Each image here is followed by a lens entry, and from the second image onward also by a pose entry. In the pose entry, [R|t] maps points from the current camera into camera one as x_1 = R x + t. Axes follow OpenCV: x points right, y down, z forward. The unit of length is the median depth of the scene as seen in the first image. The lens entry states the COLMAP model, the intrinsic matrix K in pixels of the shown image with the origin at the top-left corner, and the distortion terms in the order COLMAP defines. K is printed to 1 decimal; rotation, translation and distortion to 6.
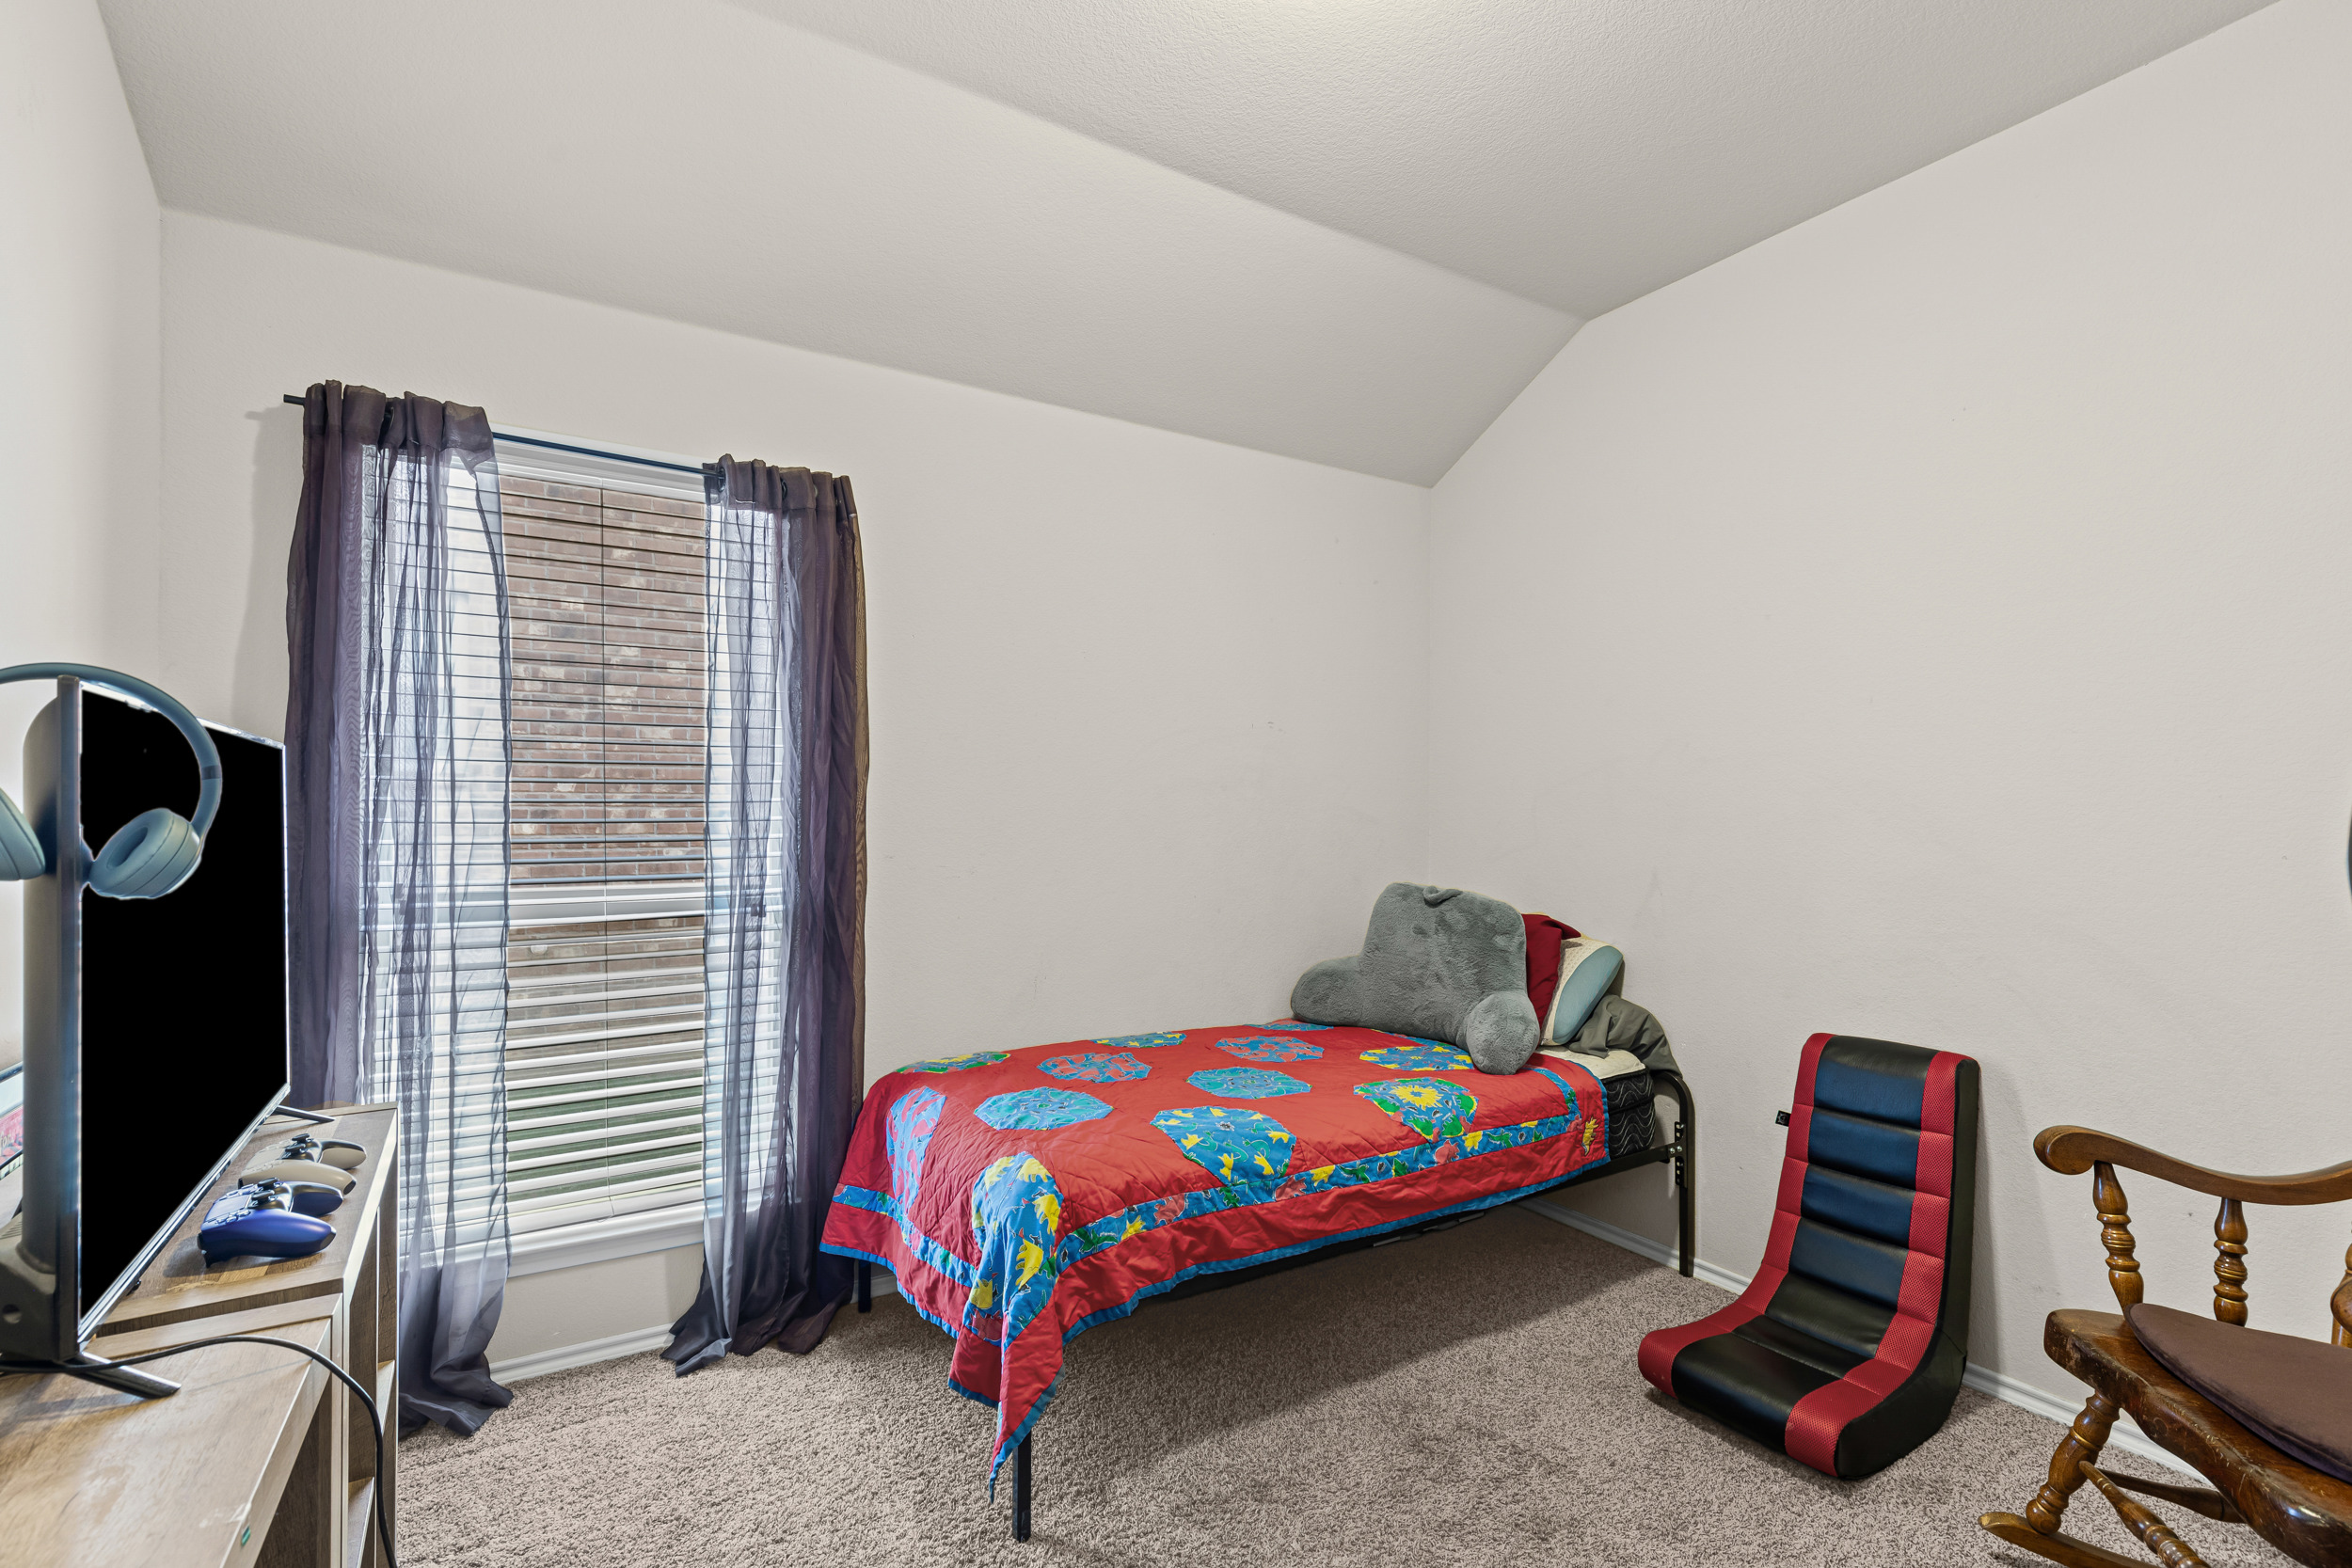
lens RADIAL K [[1076.9, 0, 1182.2], [0, 1076.9, 800.9], [0, 0, 1]] dist [0.007448, -0.000793]
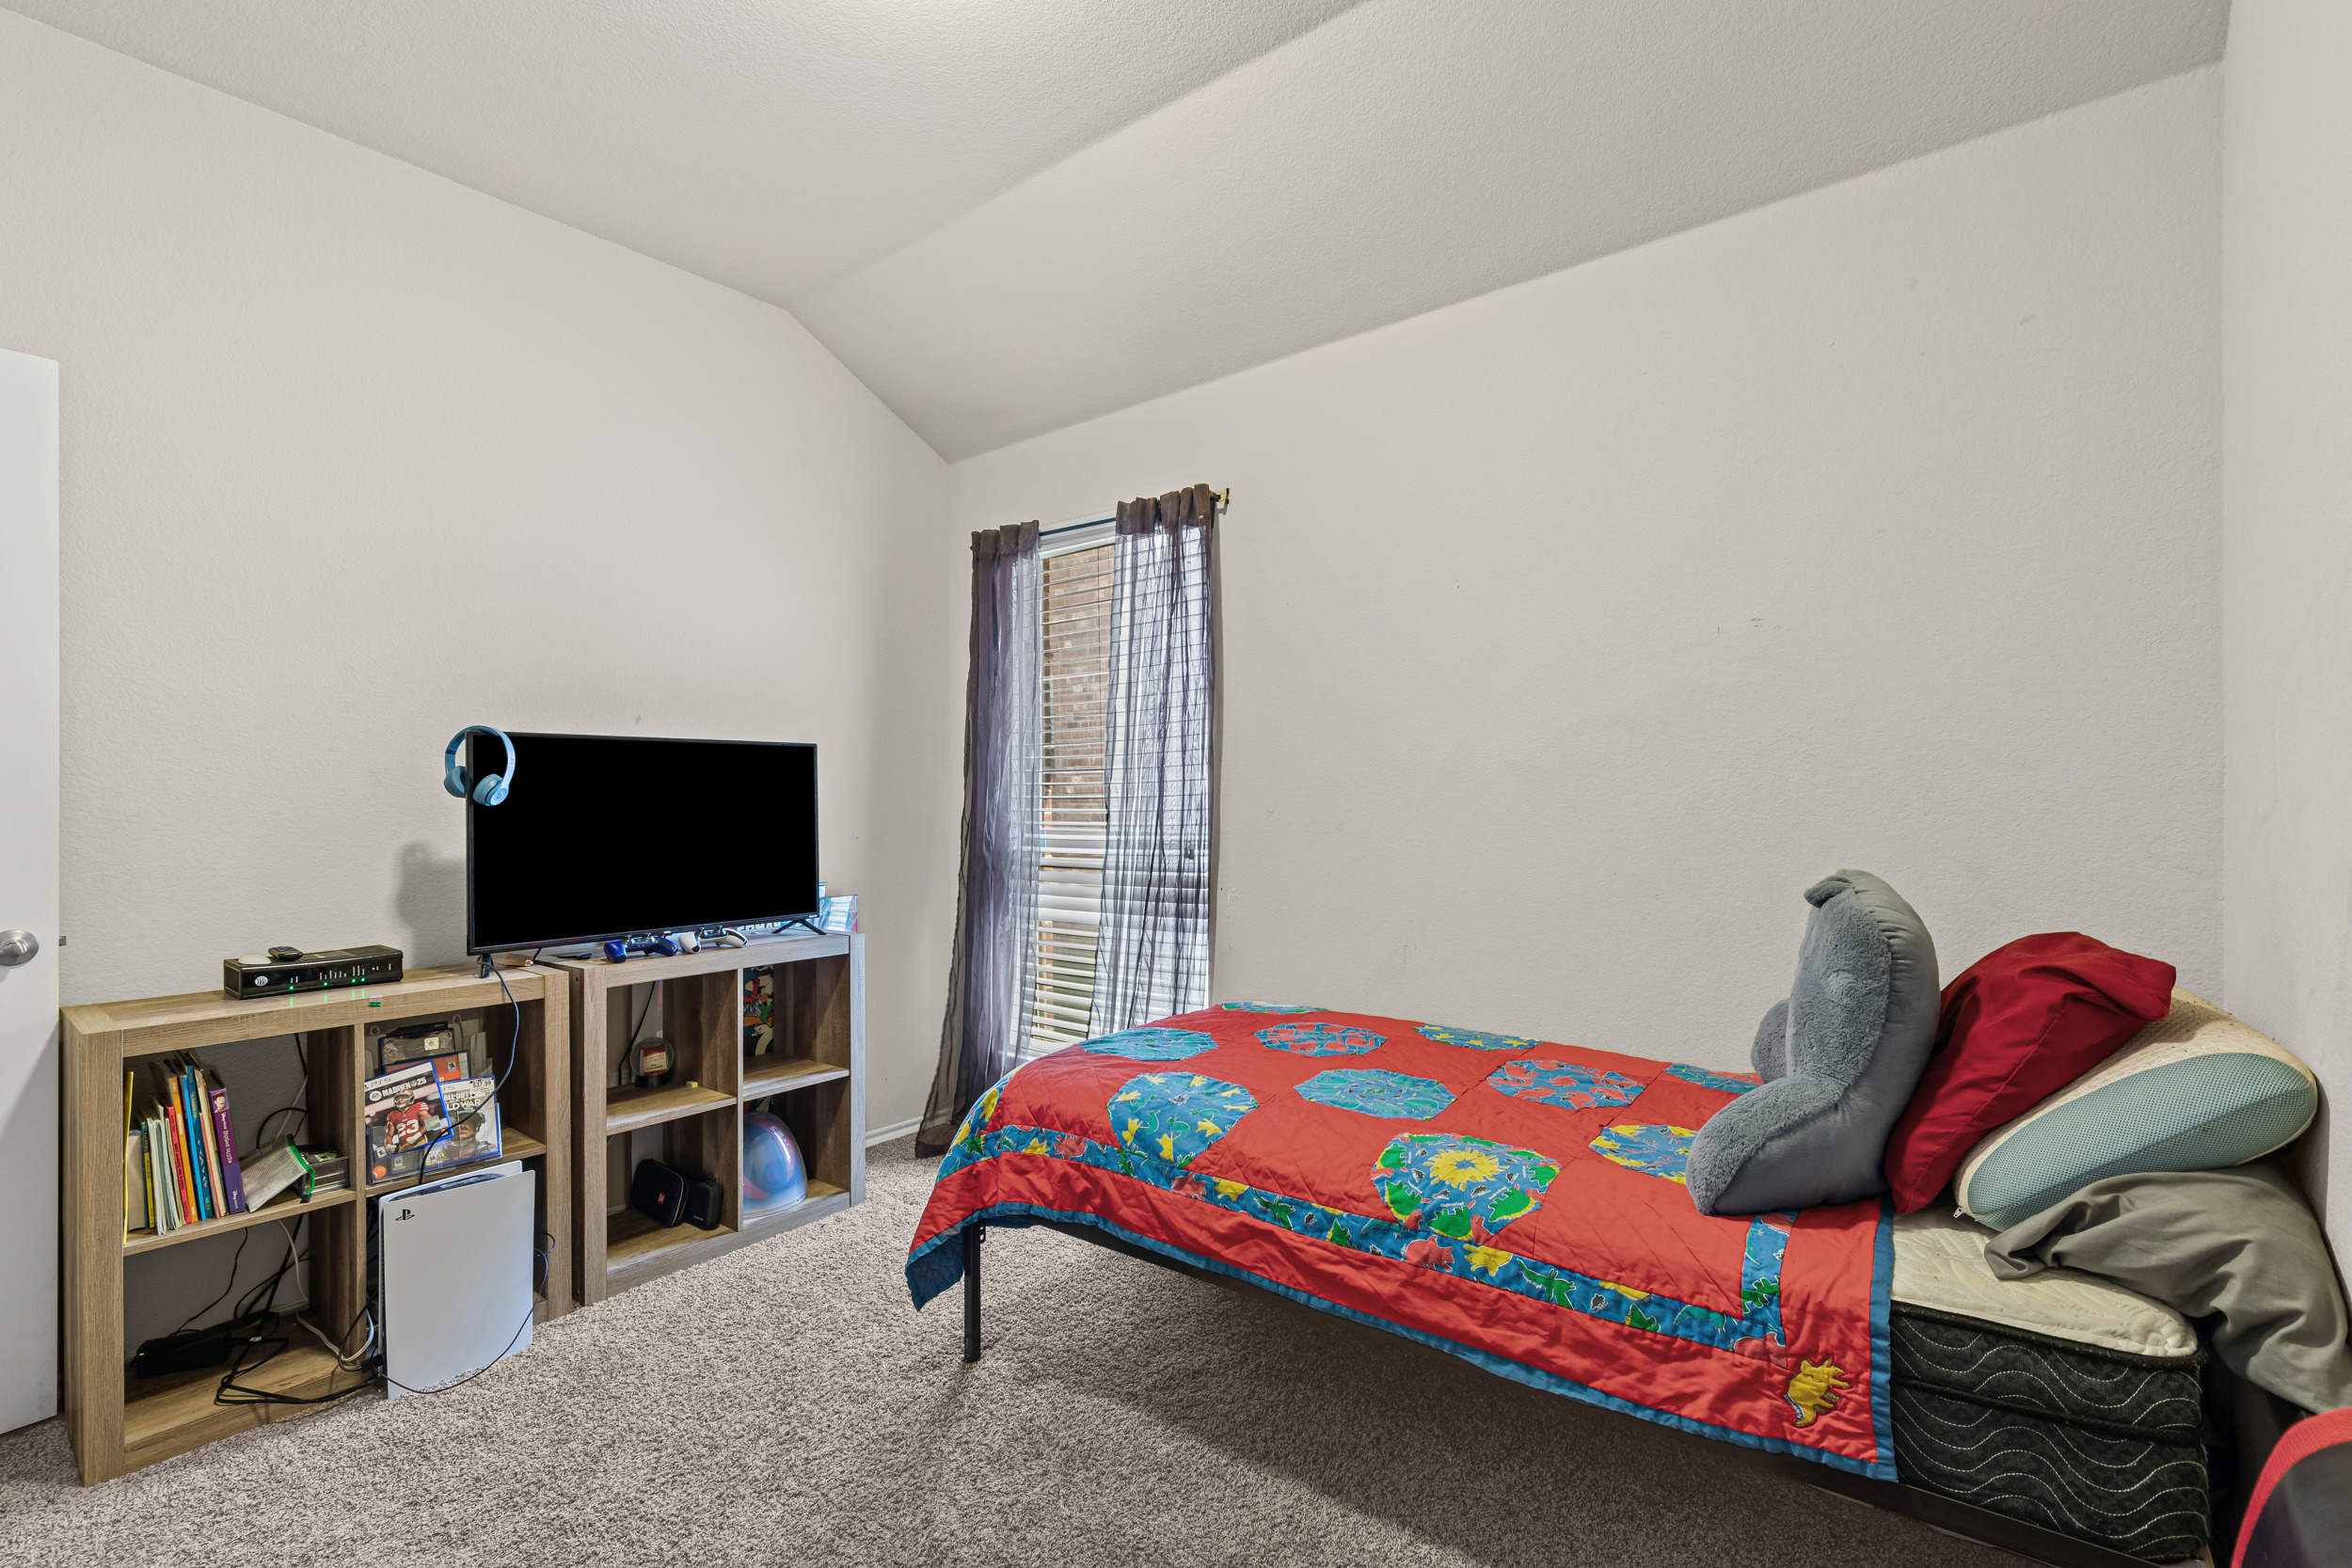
lens RADIAL K [[1076.9, 0, 1171.5], [0, 1076.9, 789.8], [0, 0, 1]] dist [0.007448, -0.000793]
pose [[0.322637, -0.014234, -0.946416, 0.889634], [0.022279, 0.999724, -0.007441, 0.042178], [0.946260, -0.018685, 0.322865, 0.679714]]
